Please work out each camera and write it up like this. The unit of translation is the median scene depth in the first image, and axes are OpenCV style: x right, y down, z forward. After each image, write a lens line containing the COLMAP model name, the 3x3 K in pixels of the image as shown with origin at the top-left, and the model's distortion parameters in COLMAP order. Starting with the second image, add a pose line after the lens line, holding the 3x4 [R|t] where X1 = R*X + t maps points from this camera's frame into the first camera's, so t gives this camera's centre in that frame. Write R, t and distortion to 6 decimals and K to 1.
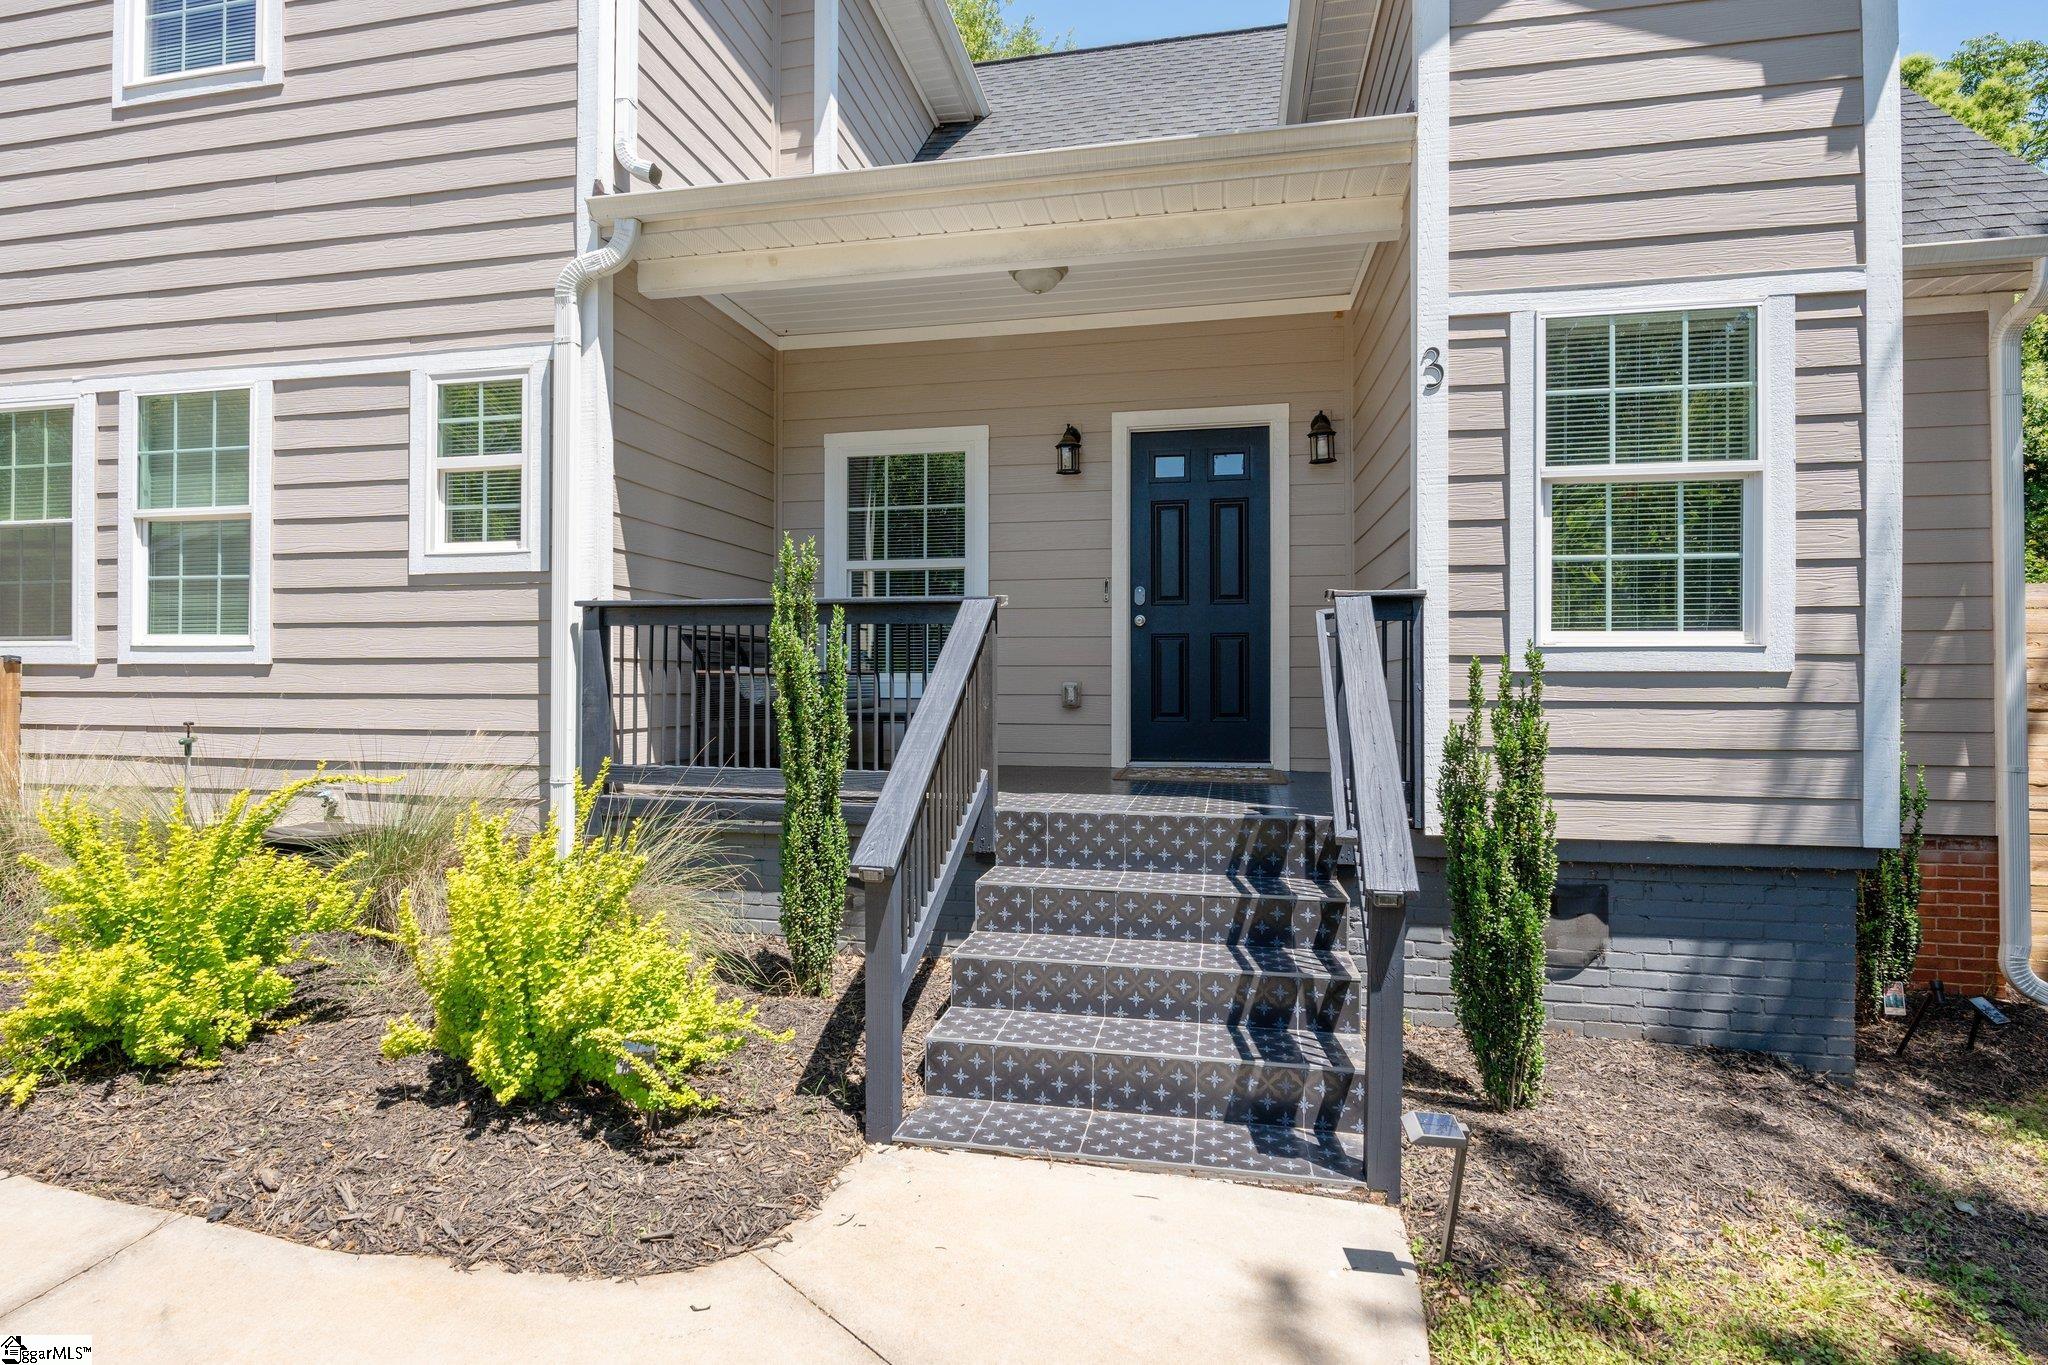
lens RADIAL K [[1025.2, 0, 1024.2], [0, 1025.2, 670.2], [0, 0, 1]] dist [-0.001229, -0.000695]
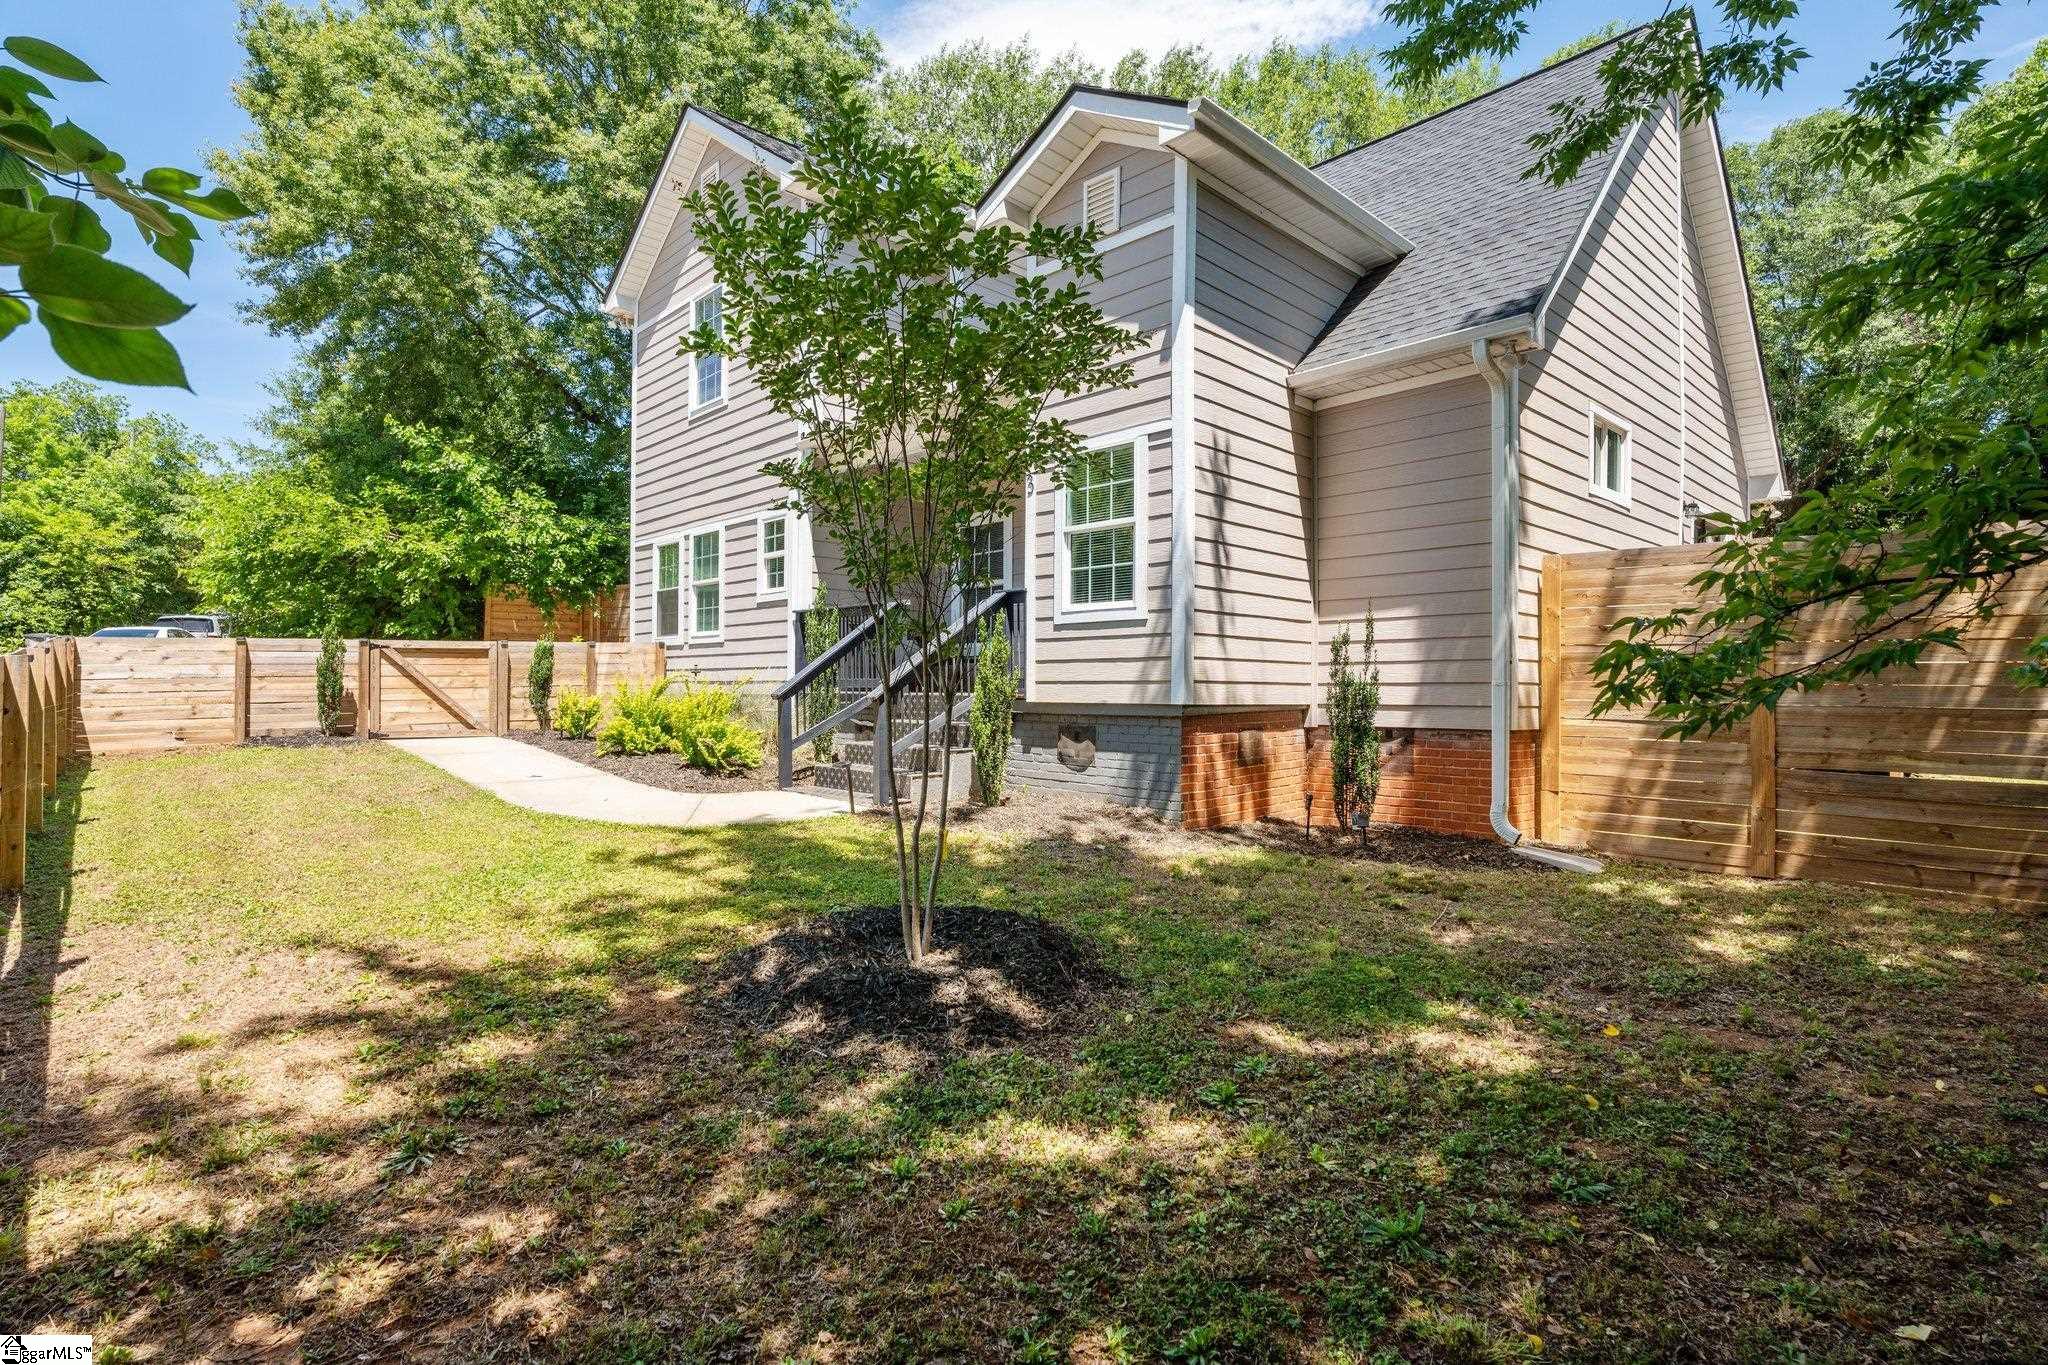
lens RADIAL K [[1025.2, 0, 1013.6], [0, 1025.2, 685.4], [0, 0, 1]] dist [-0.001229, -0.000695]
pose [[0.815753, 0.001541, -0.578398, 1.285076], [-0.005039, 0.999977, -0.004442, 0.108296], [0.578378, 0.006538, 0.815743, -0.612599]]
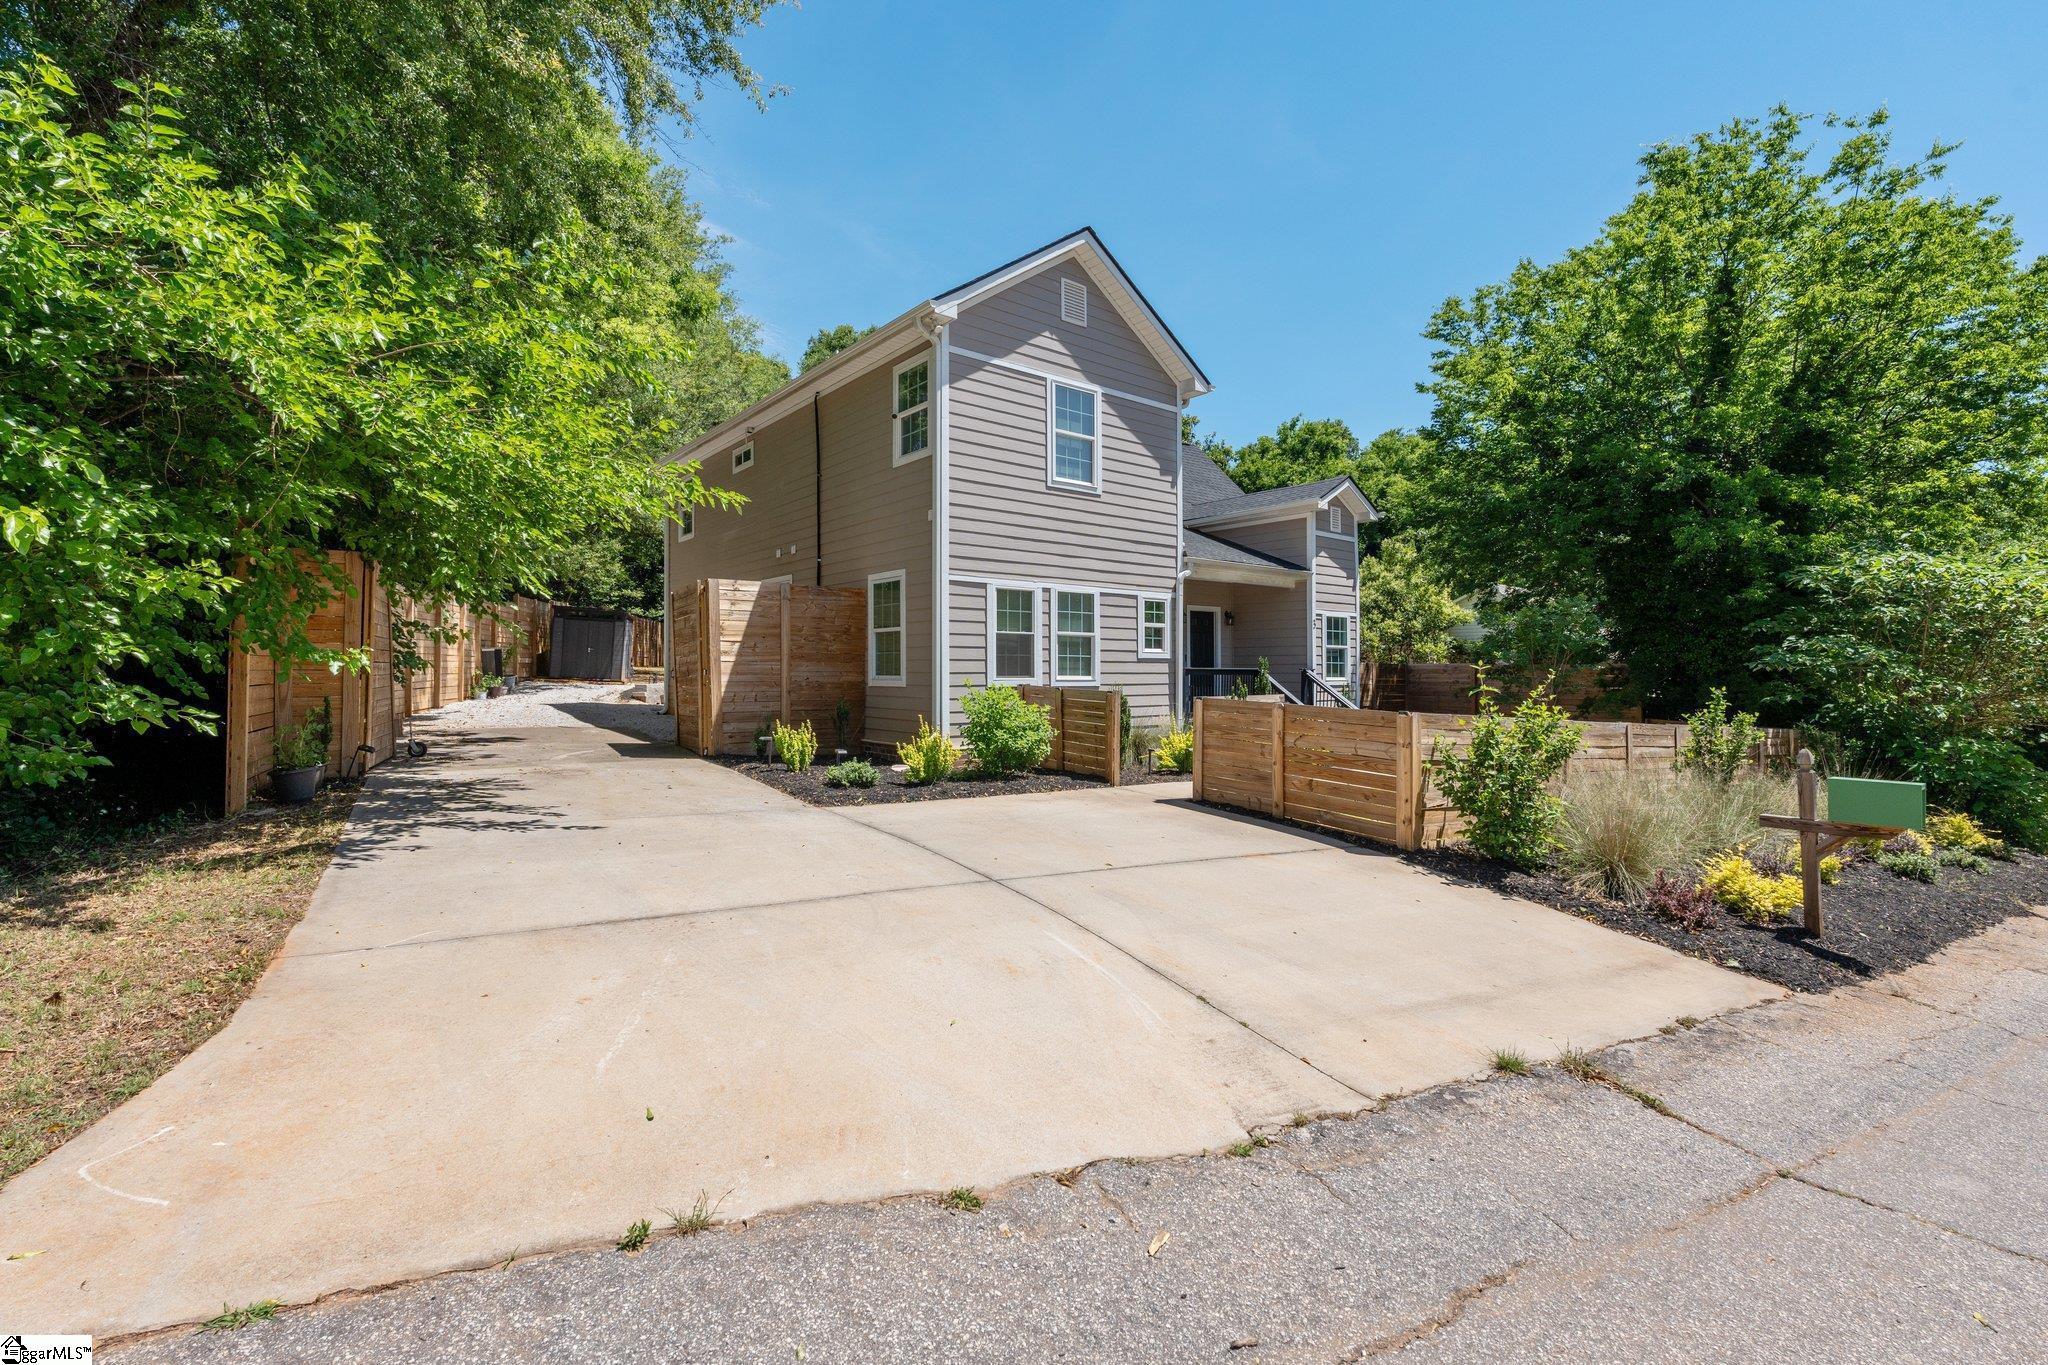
lens RADIAL K [[896.5, 0, 1038.6], [0, 896.5, 673.7], [0, 0, 1]] dist [-0.002221, -0.000385]
pose [[0.628541, -0.000669, 0.777776, -3.019451], [-0.002492, 0.999993, 0.002874, -0.051054], [-0.777772, -0.003744, 0.628535, -0.545599]]
